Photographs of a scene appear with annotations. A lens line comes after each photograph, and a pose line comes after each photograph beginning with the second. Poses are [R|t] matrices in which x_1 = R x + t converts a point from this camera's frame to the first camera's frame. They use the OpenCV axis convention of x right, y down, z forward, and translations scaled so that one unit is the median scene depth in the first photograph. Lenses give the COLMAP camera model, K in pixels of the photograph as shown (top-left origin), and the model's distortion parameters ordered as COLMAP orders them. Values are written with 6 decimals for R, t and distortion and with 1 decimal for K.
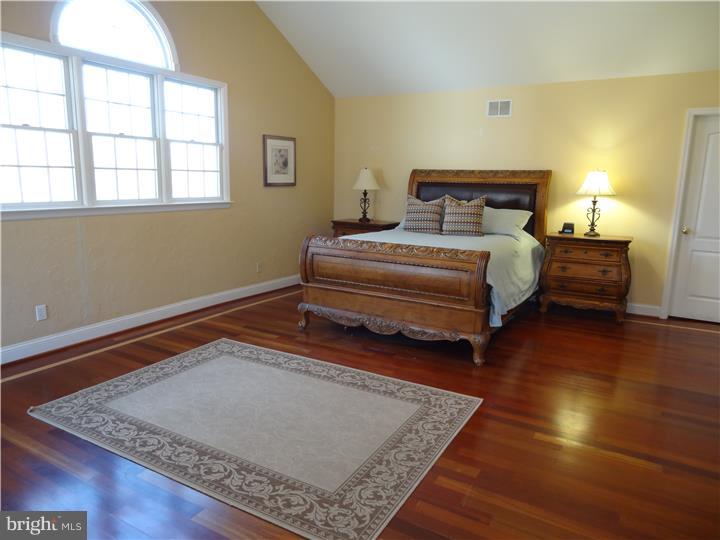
lens RADIAL K [[502.7, 0, 360.0], [0, 502.7, 270.0], [0, 0, 1]] dist [-0.000907, 0.006825]
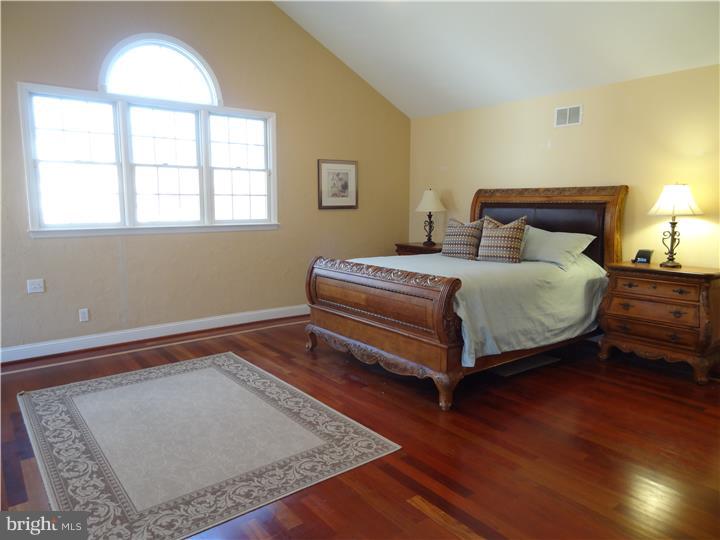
lens RADIAL K [[502.7, 0, 360.0], [0, 502.7, 270.0], [0, 0, 1]] dist [-0.000907, 0.006825]
pose [[0.928792, 0.033631, -0.369071, 0.329517], [-0.052296, 0.997803, -0.040683, -0.006001], [0.366892, 0.057087, 0.928510, 0.102079]]
